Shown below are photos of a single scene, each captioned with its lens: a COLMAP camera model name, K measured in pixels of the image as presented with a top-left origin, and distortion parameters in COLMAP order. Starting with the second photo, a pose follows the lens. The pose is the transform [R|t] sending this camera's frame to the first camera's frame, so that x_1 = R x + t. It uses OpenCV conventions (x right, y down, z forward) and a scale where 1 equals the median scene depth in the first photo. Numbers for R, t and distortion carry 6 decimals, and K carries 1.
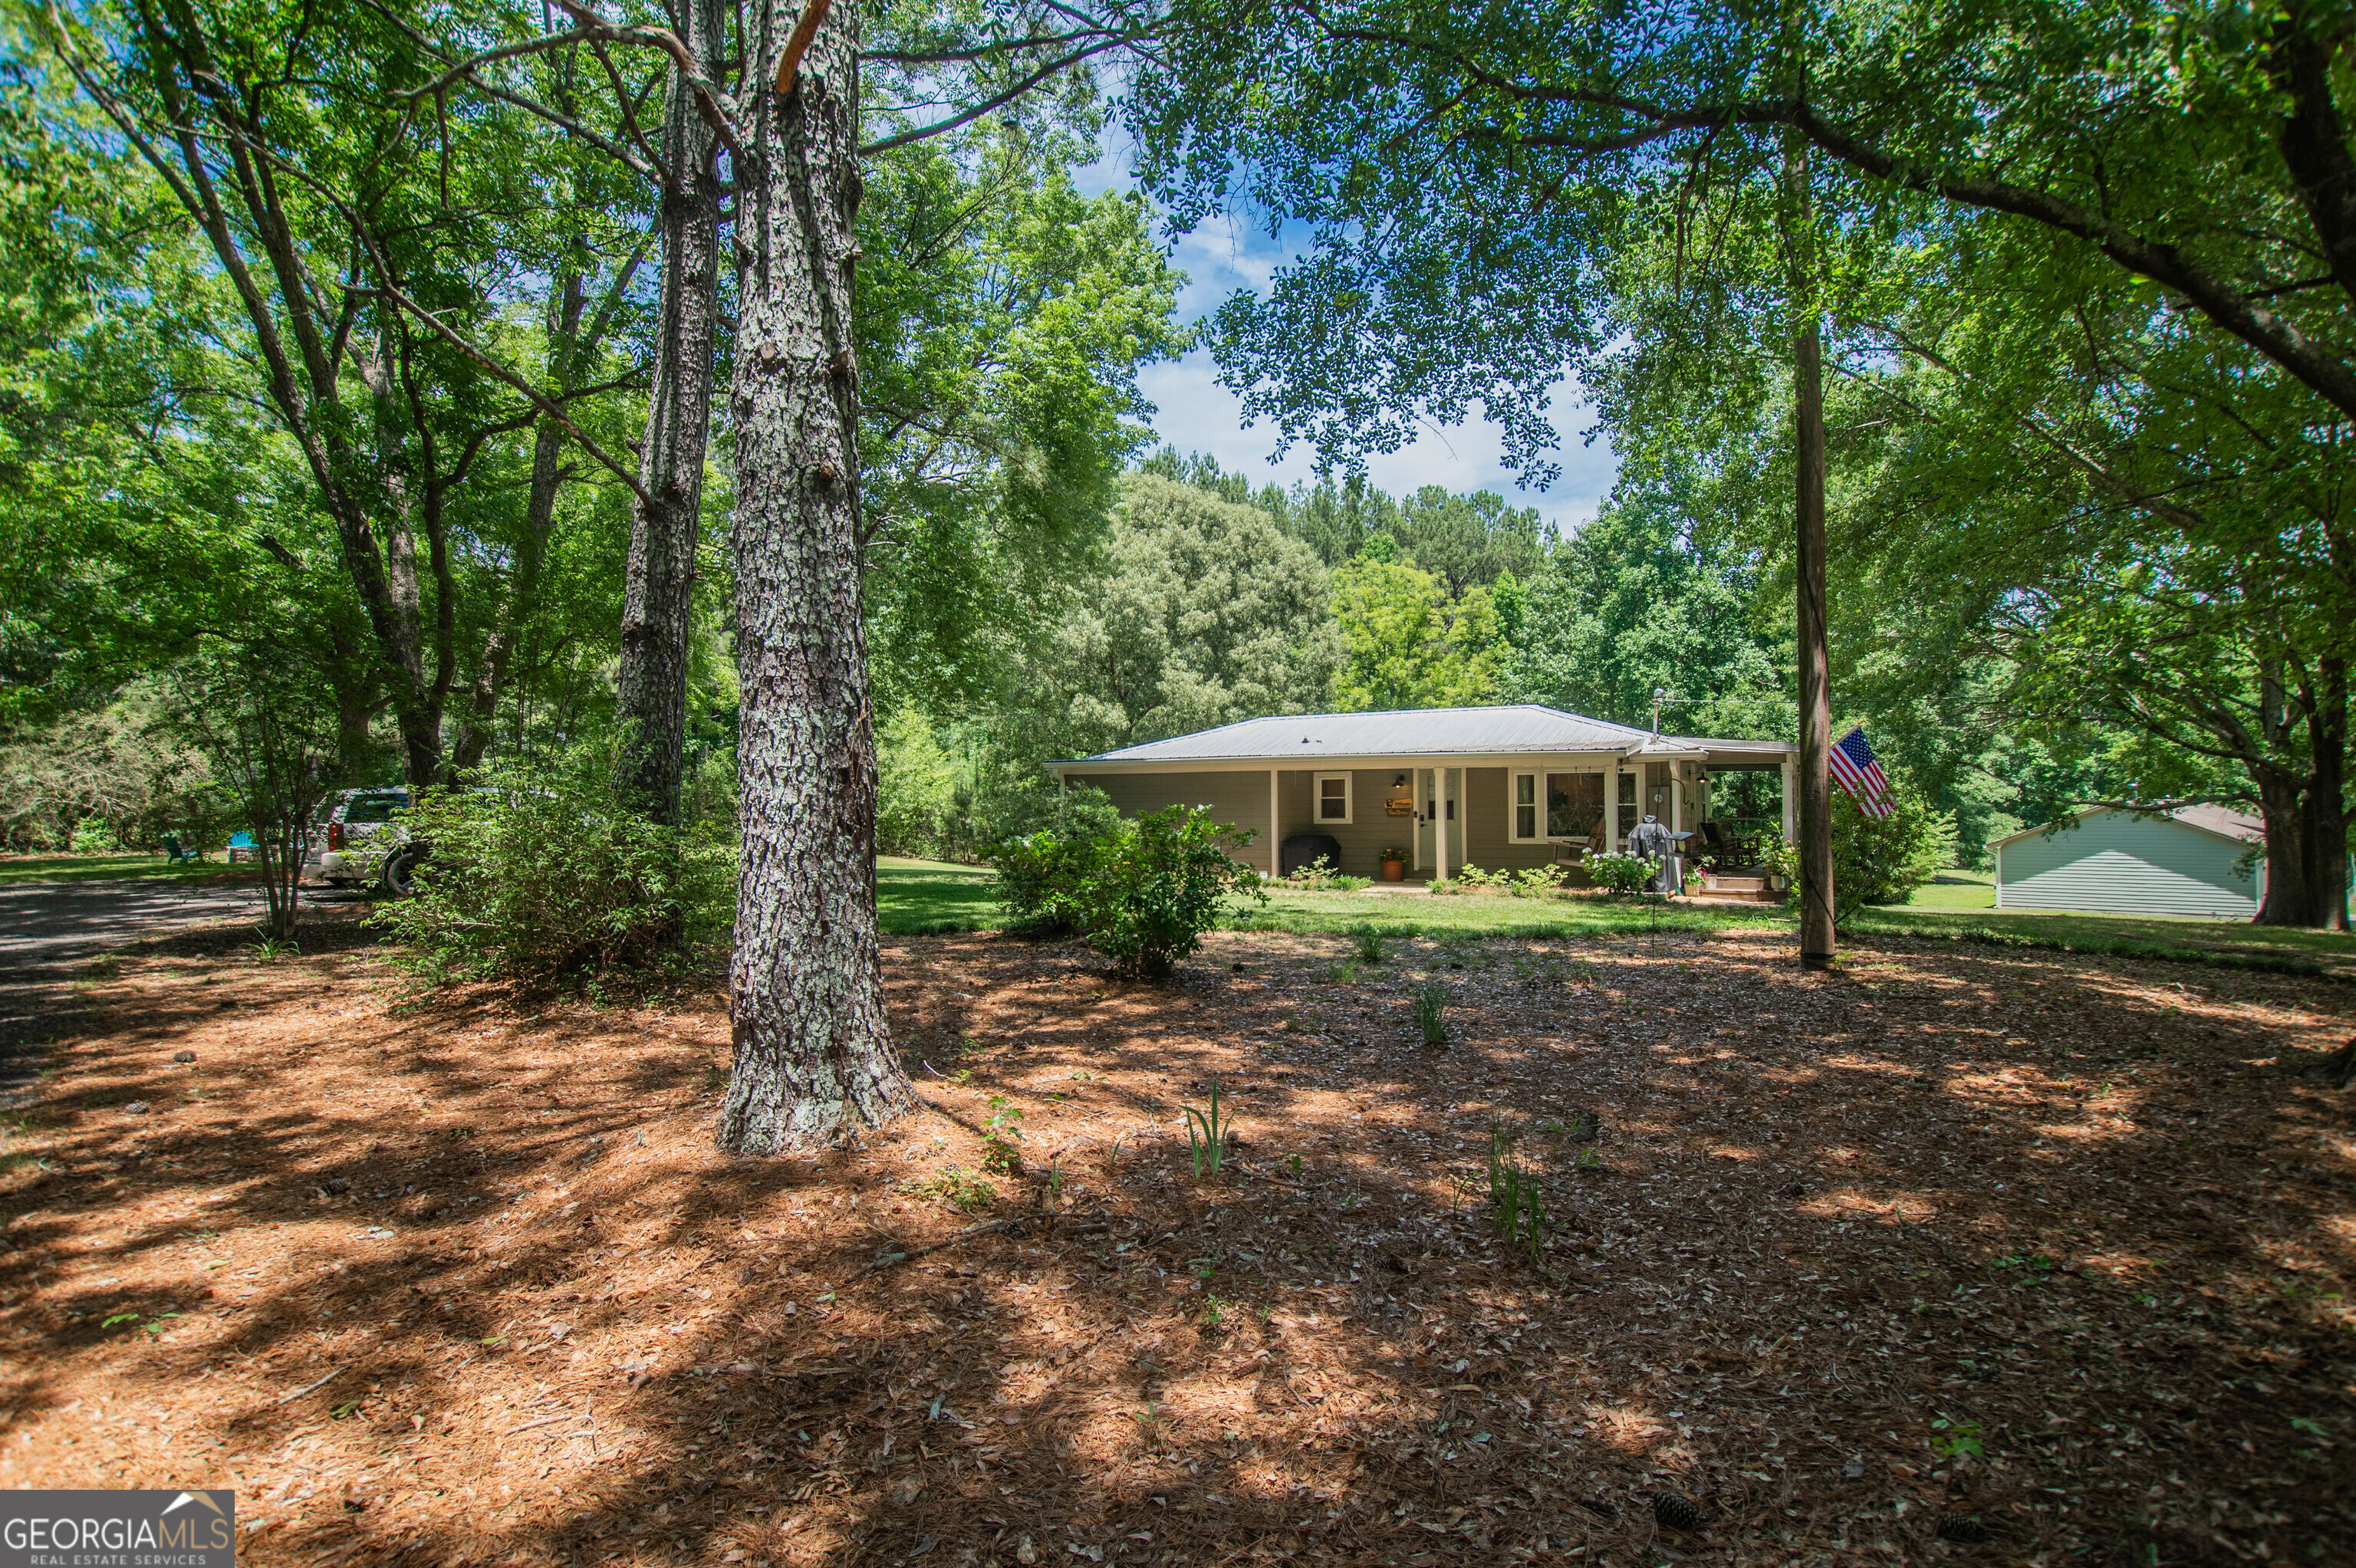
lens RADIAL K [[1145.9, 0, 1189.4], [0, 1145.9, 789.1], [0, 0, 1]] dist [-0.029214, 0.004084]
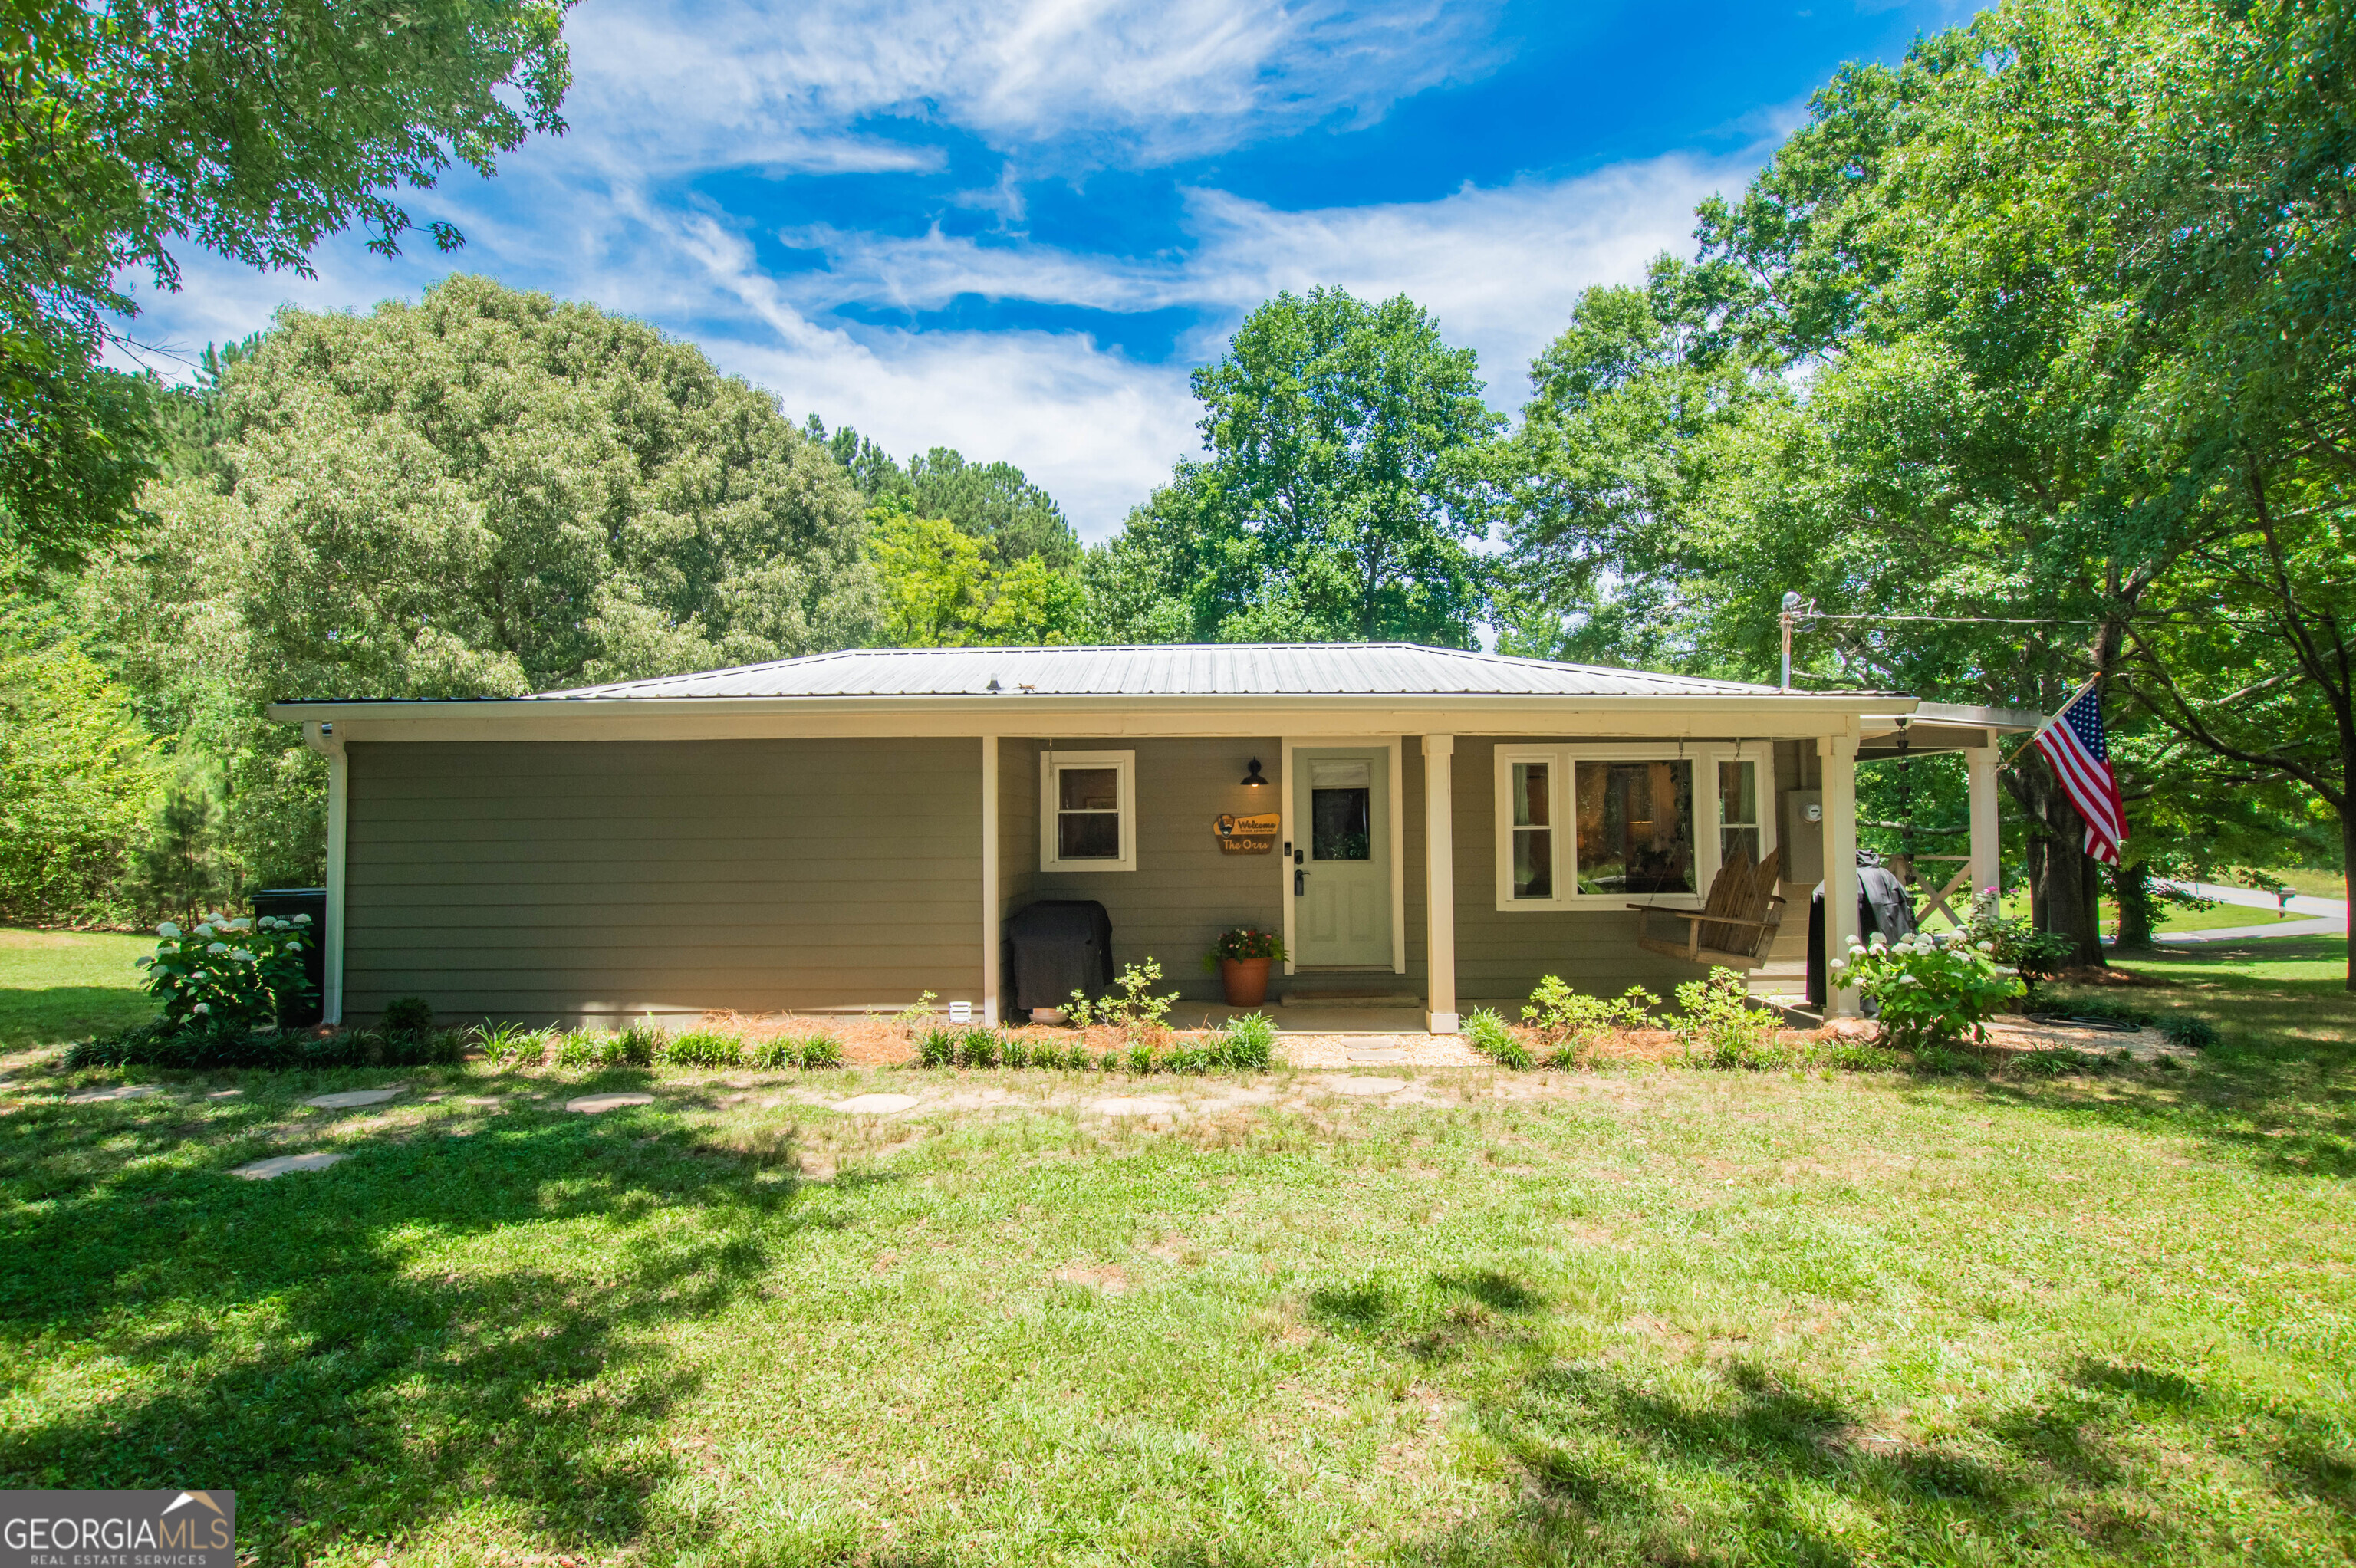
lens RADIAL K [[1145.9, 0, 1189.4], [0, 1145.9, 789.1], [0, 0, 1]] dist [-0.029214, 0.004084]
pose [[0.885178, 0.015408, 0.464998, -0.026659], [-0.005074, 0.999712, -0.023469, 0.005824], [-0.465226, 0.018415, 0.885001, 0.379910]]
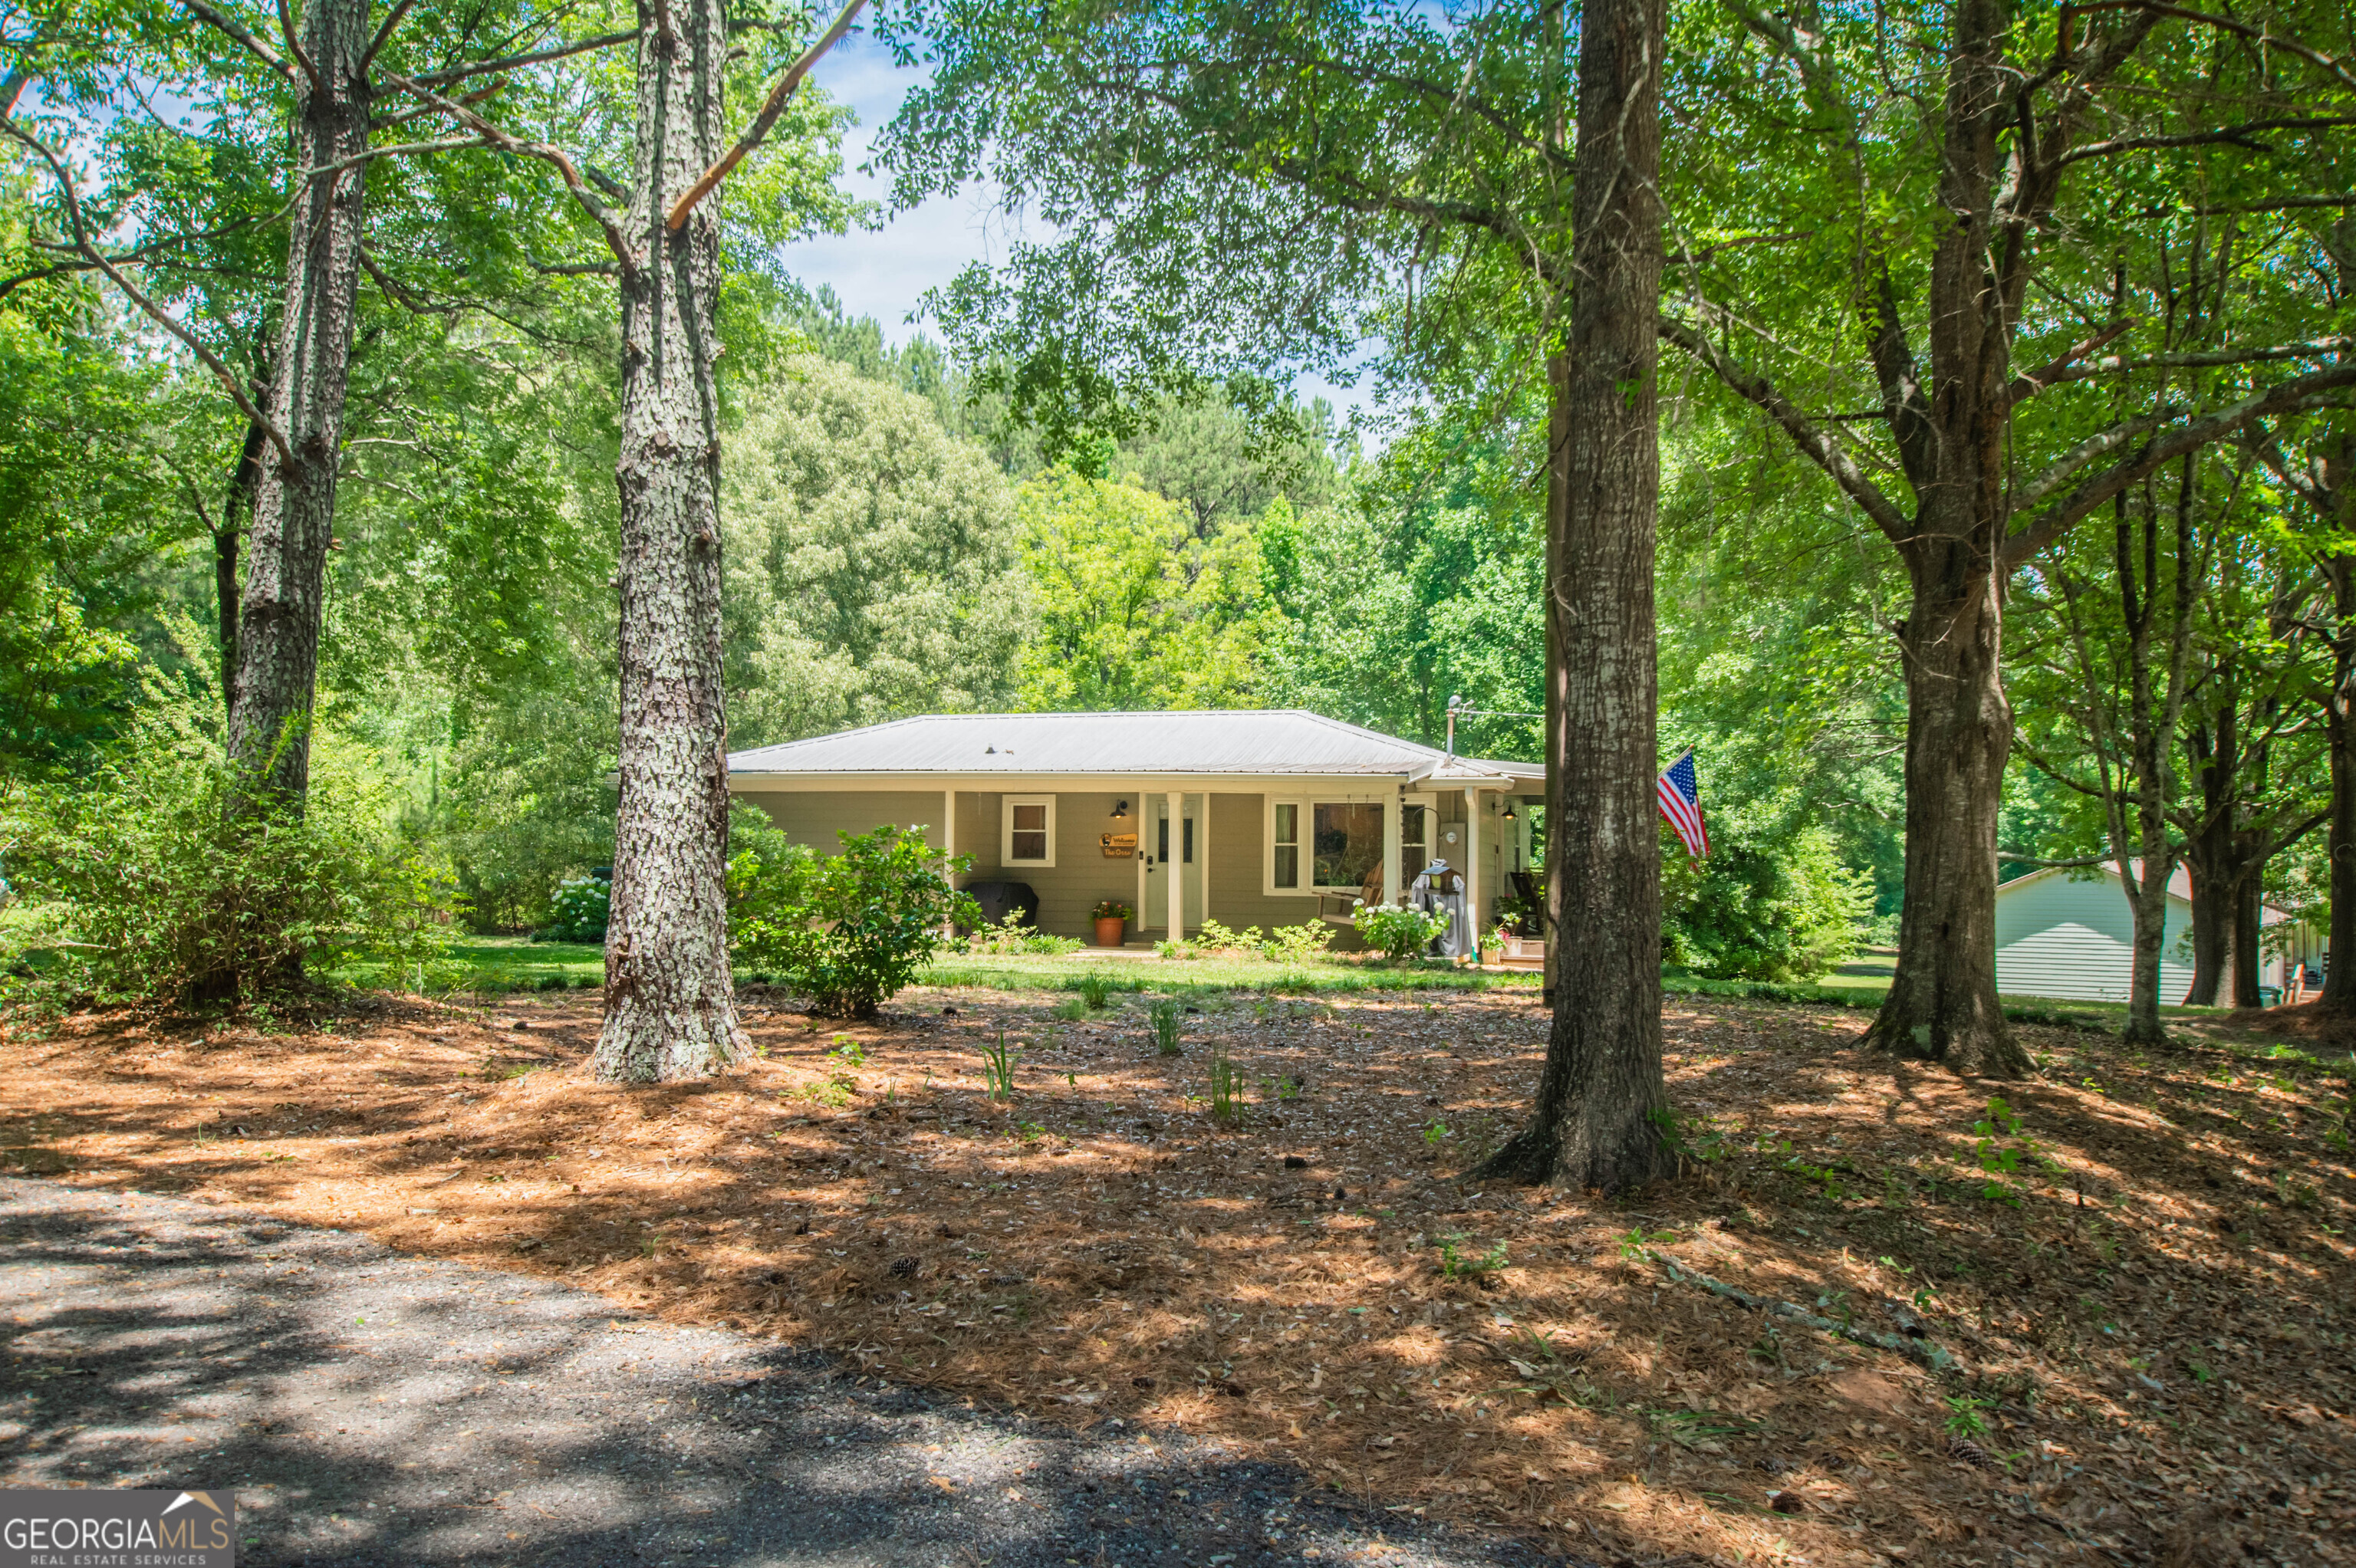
lens RADIAL K [[1926.7, 0, 1183.2], [0, 1926.7, 789.2], [0, 0, 1]] dist [-0.010526, 0.065572]
pose [[0.975455, 0.022294, 0.219066, -0.029641], [-0.018002, 0.999605, -0.021568, 0.003618], [-0.219460, 0.017095, 0.975472, -0.130415]]
